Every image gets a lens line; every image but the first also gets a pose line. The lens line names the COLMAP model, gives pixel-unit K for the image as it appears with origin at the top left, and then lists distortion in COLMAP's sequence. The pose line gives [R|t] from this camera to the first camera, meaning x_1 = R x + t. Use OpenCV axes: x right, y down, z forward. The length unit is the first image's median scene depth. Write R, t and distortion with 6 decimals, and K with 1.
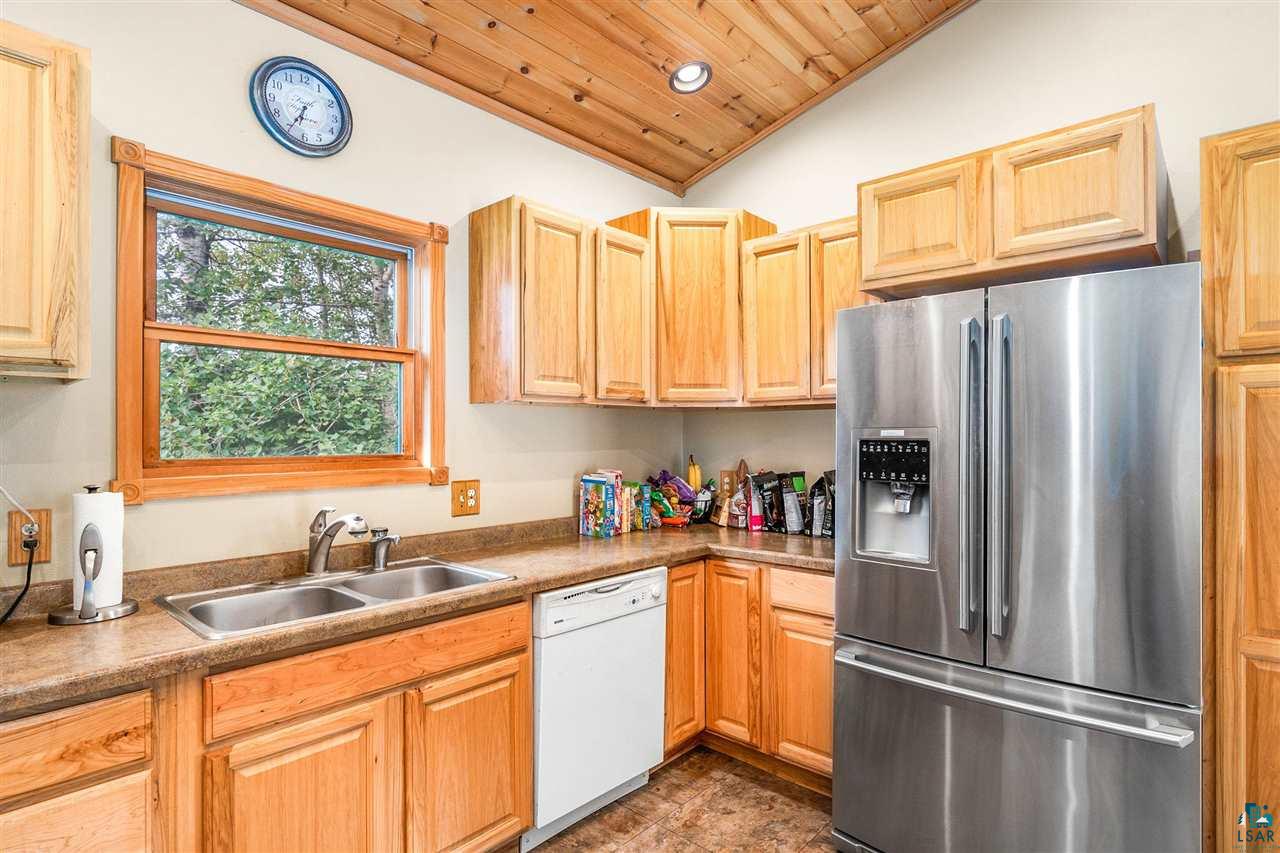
lens RADIAL K [[648.4, 0, 640.0], [0, 648.4, 426.5], [0, 0, 1]] dist [-0.001112, 0.000582]
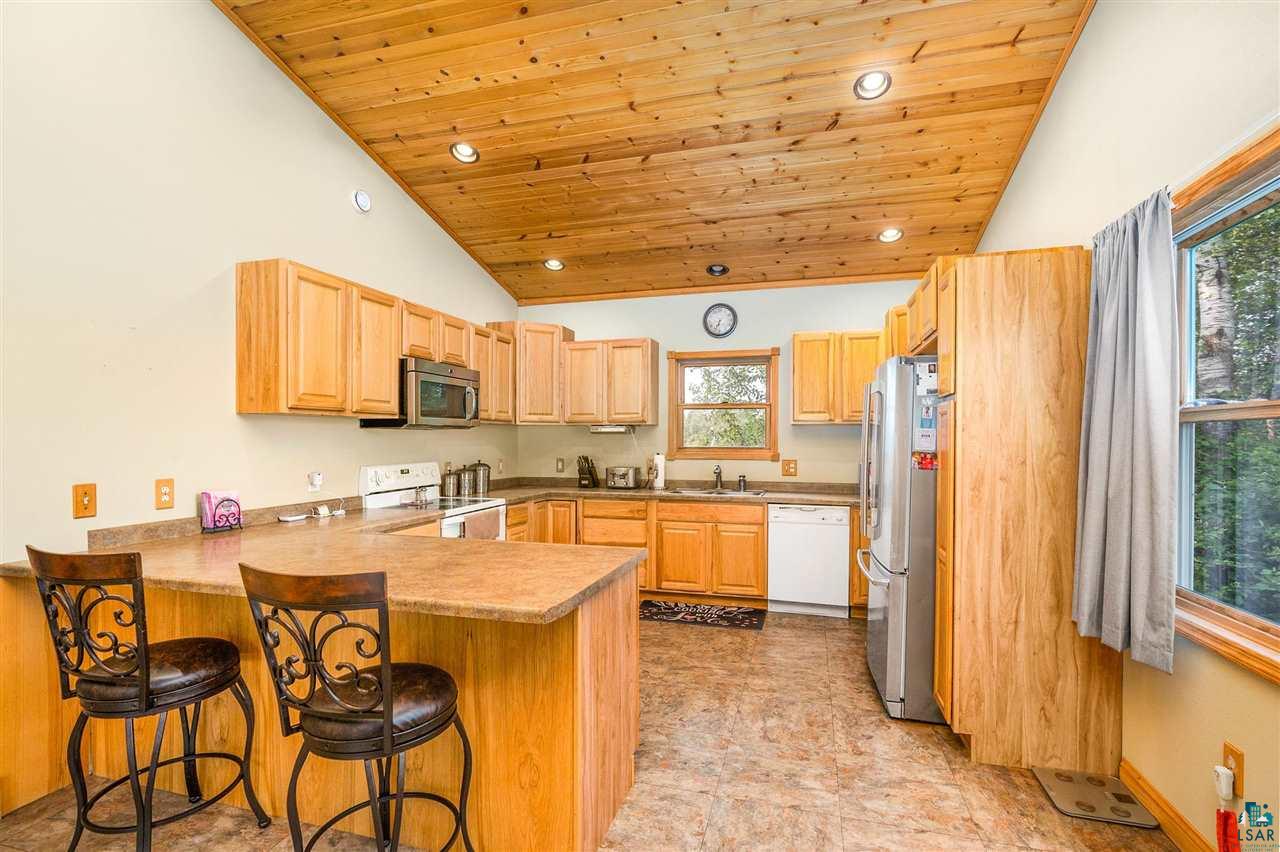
lens RADIAL K [[604.3, 0, 640.0], [0, 604.3, 426.0], [0, 0, 1]] dist [0.001726, 0.000535]
pose [[0.428434, -0.019014, -0.903373, 1.424477], [0.011573, 0.999812, -0.015555, -0.006728], [0.903499, -0.003791, 0.428574, -0.352696]]
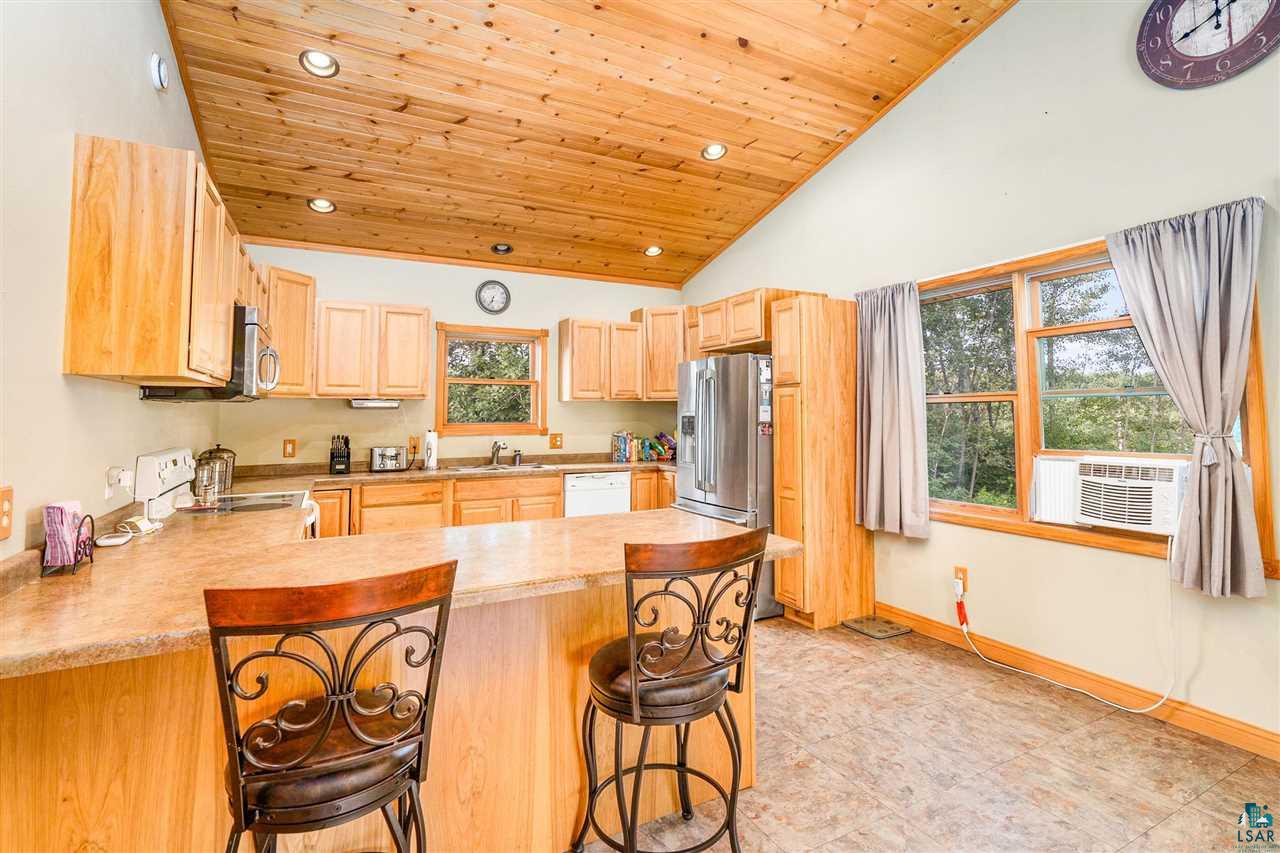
lens RADIAL K [[620.2, 0, 653.0], [0, 620.2, 362.6], [0, 0, 1]] dist [-0.000552, -0.000006]
pose [[0.940315, -0.031468, -0.338848, 0.883005], [0.008069, 0.997497, -0.070243, -0.015821], [0.340210, 0.063316, 0.938215, -1.081155]]
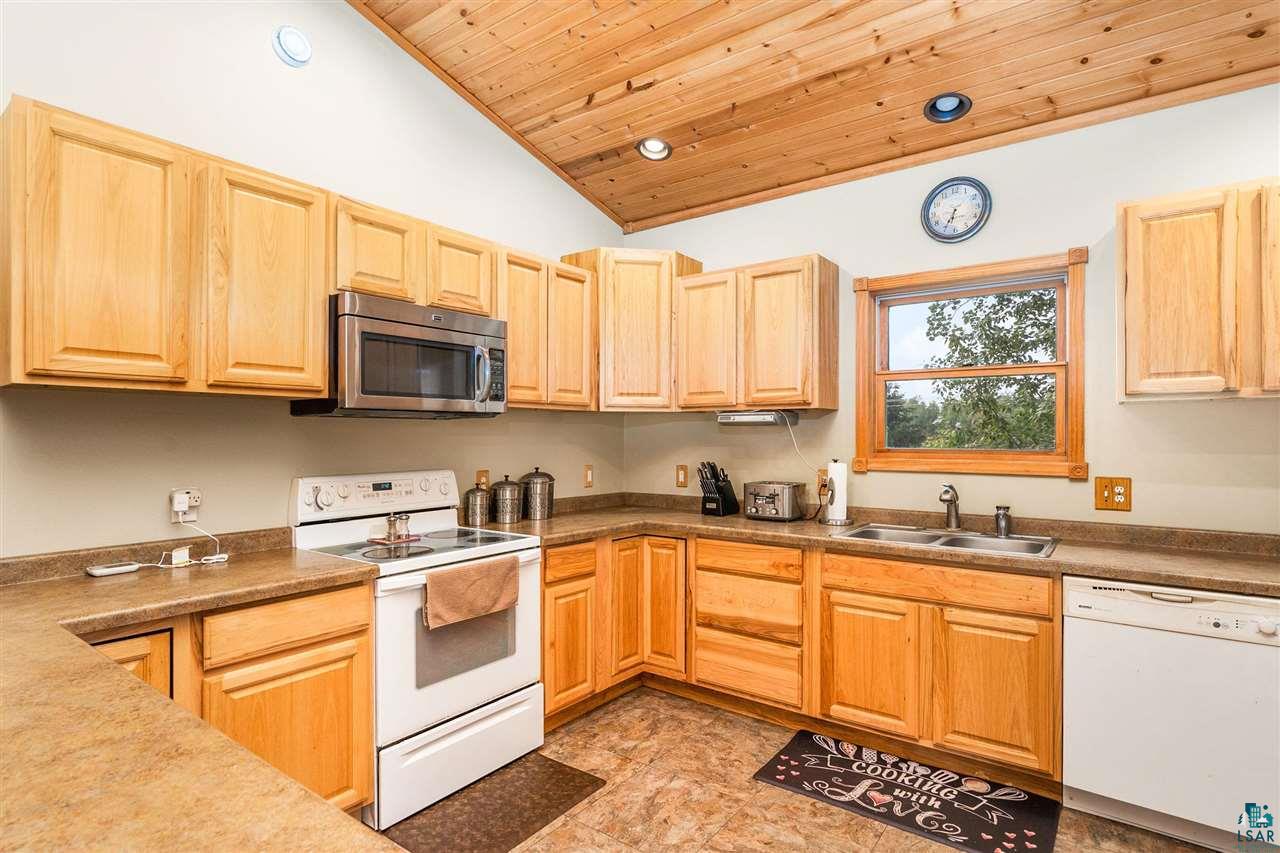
lens RADIAL K [[660.5, 0, 640.0], [0, 660.5, 426.5], [0, 0, 1]] dist [-0.004355, 0.000256]
pose [[0.088713, -0.013921, -0.995960, 0.766742], [0.012887, 0.999835, -0.012828, 0.003590], [0.995974, -0.011697, 0.088877, 0.137499]]
